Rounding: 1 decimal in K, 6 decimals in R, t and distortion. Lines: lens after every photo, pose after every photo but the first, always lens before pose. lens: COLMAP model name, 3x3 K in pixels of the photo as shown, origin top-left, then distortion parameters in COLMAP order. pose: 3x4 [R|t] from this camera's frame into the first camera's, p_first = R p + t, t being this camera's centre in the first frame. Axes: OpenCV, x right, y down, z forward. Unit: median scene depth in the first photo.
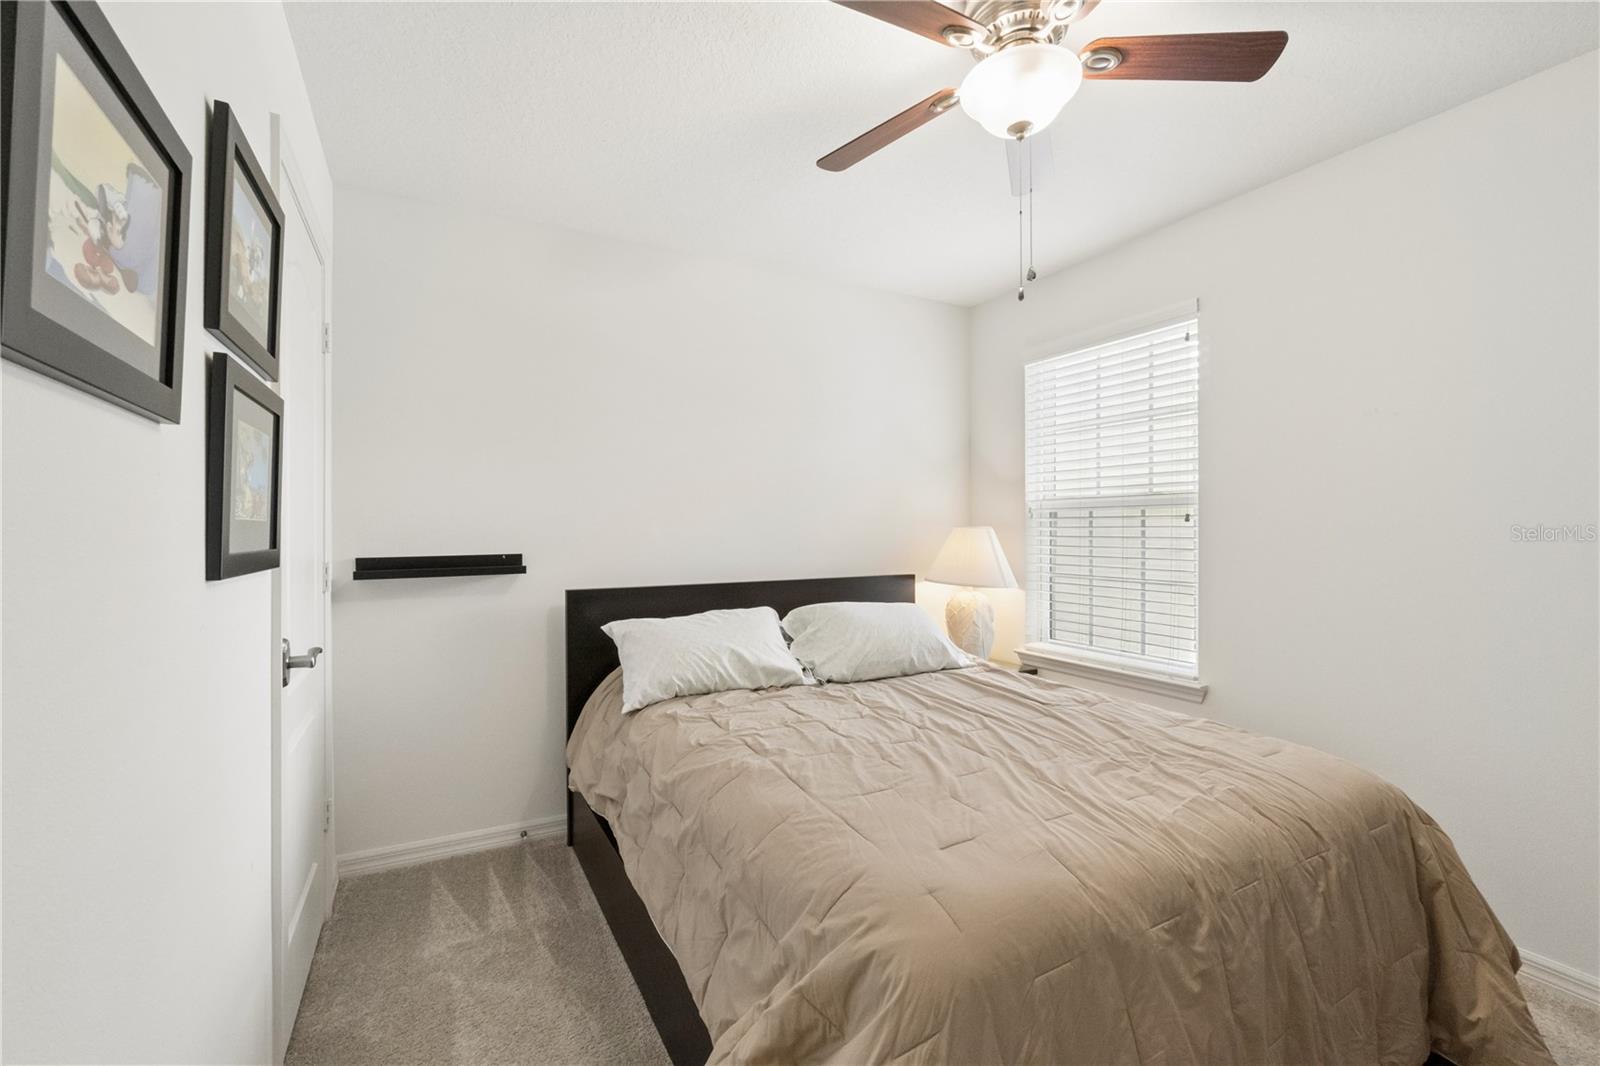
lens RADIAL K [[695.4, 0, 796.6], [0, 695.4, 534.0], [0, 0, 1]] dist [-0.000422, 0.000043]
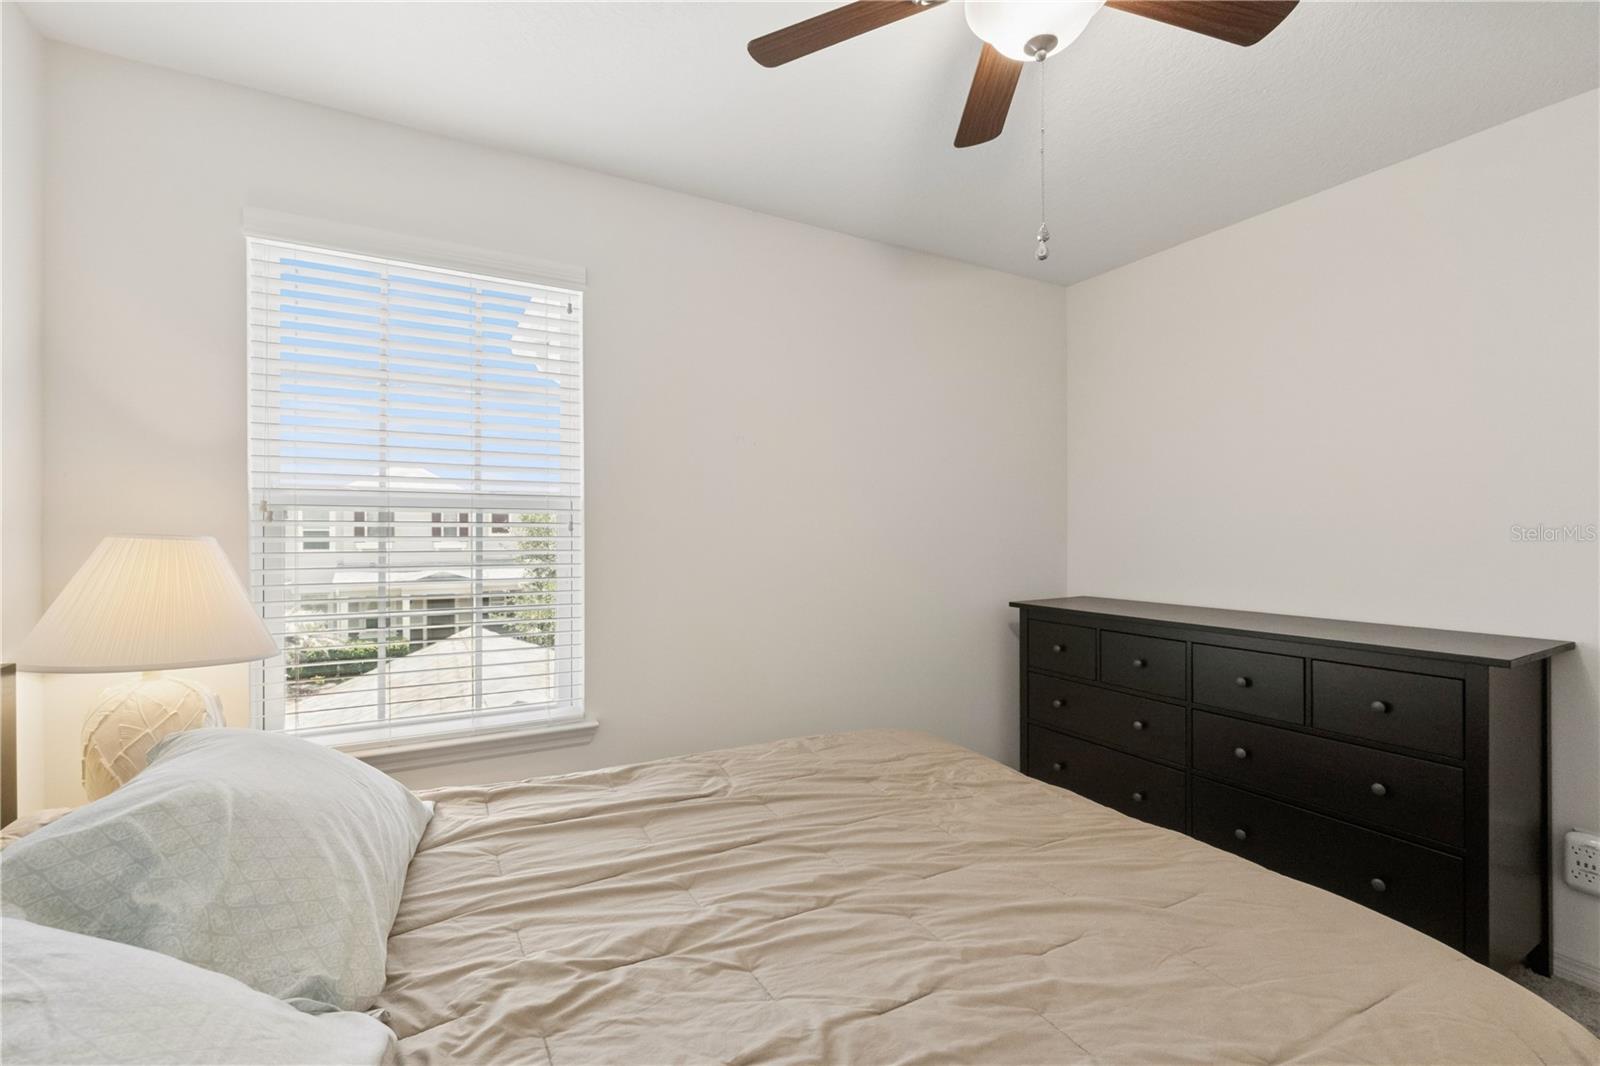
lens RADIAL K [[685.7, 0, 798.1], [0, 685.7, 540.1], [0, 0, 1]] dist [-0.002936, -0.000045]
pose [[-0.021775, -0.003026, 0.999758, -0.408136], [0.004469, 0.999985, 0.003124, -0.013762], [-0.999753, 0.004536, -0.021761, 1.157364]]
